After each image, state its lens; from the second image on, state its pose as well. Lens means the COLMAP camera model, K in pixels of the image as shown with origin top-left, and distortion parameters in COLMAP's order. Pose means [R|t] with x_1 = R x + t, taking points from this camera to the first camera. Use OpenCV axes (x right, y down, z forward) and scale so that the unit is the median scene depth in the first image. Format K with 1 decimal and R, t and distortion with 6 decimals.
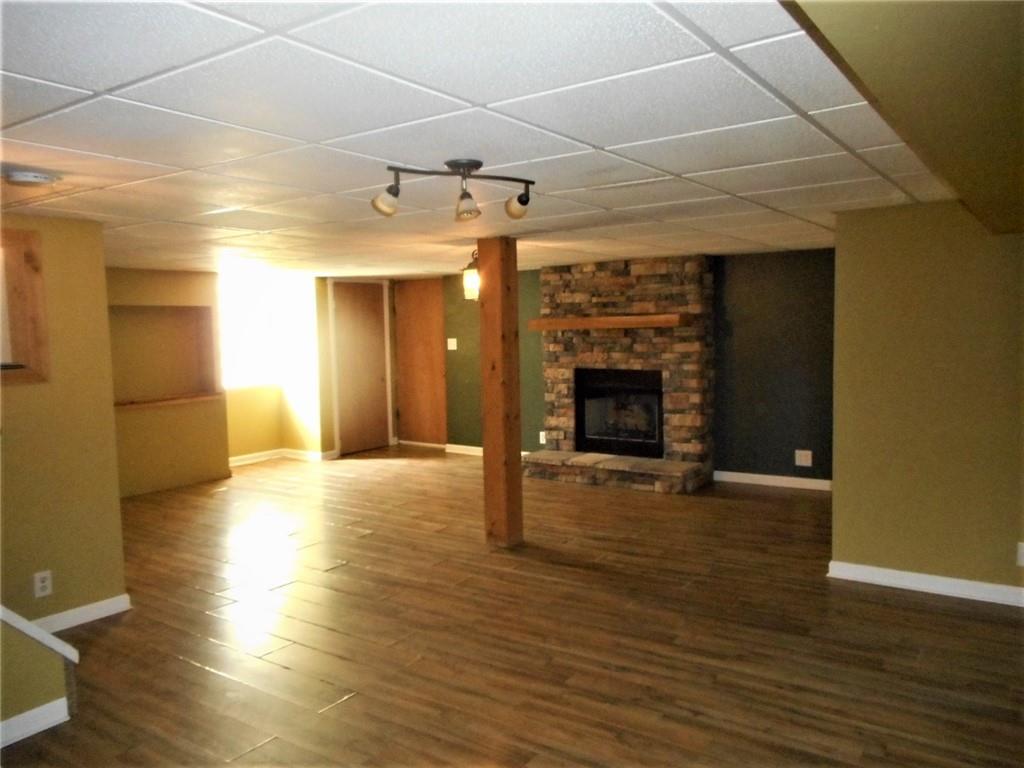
lens RADIAL K [[778.6, 0, 512.0], [0, 778.6, 384.0], [0, 0, 1]] dist [-0.000316, 0.001749]
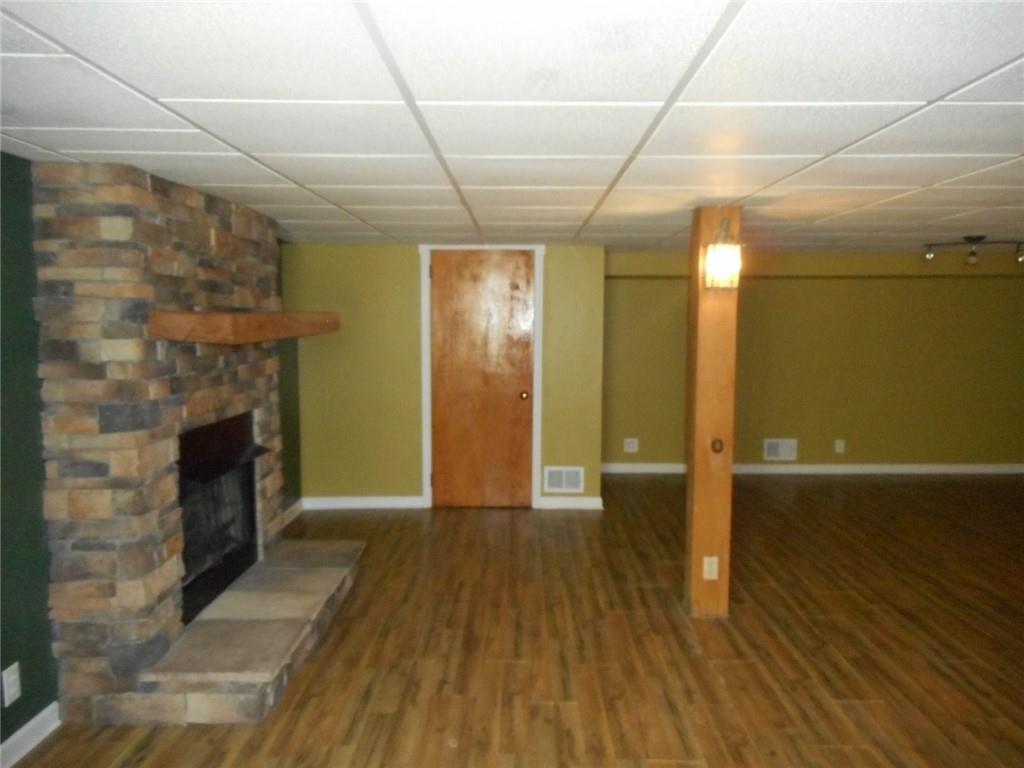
lens RADIAL K [[778.6, 0, 512.0], [0, 778.6, 384.0], [0, 0, 1]] dist [-0.000316, 0.001749]
pose [[-0.565192, -0.050163, 0.823433, -0.381158], [0.070341, 0.991584, 0.108688, -0.083642], [-0.821955, 0.119351, -0.556907, 1.142134]]
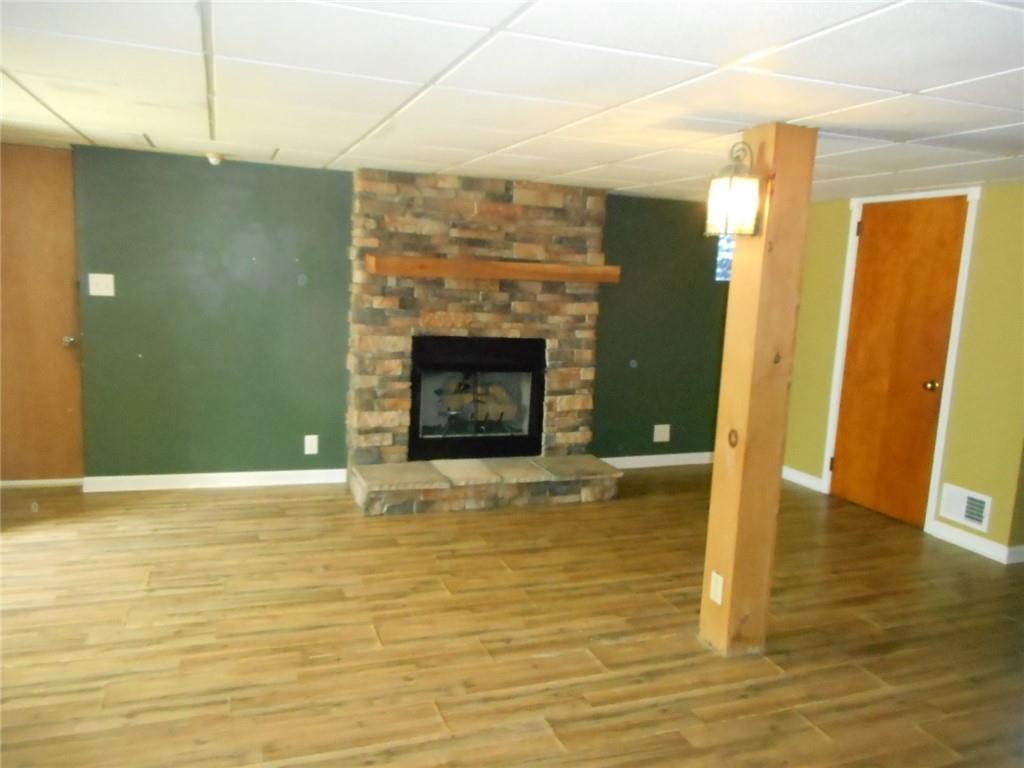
lens RADIAL K [[778.6, 0, 512.0], [0, 778.6, 384.0], [0, 0, 1]] dist [-0.000316, 0.001749]
pose [[0.567834, -0.074222, 0.819790, -0.432303], [0.001315, 0.996007, 0.089265, -0.039956], [-0.823142, -0.049610, 0.565664, 0.593181]]
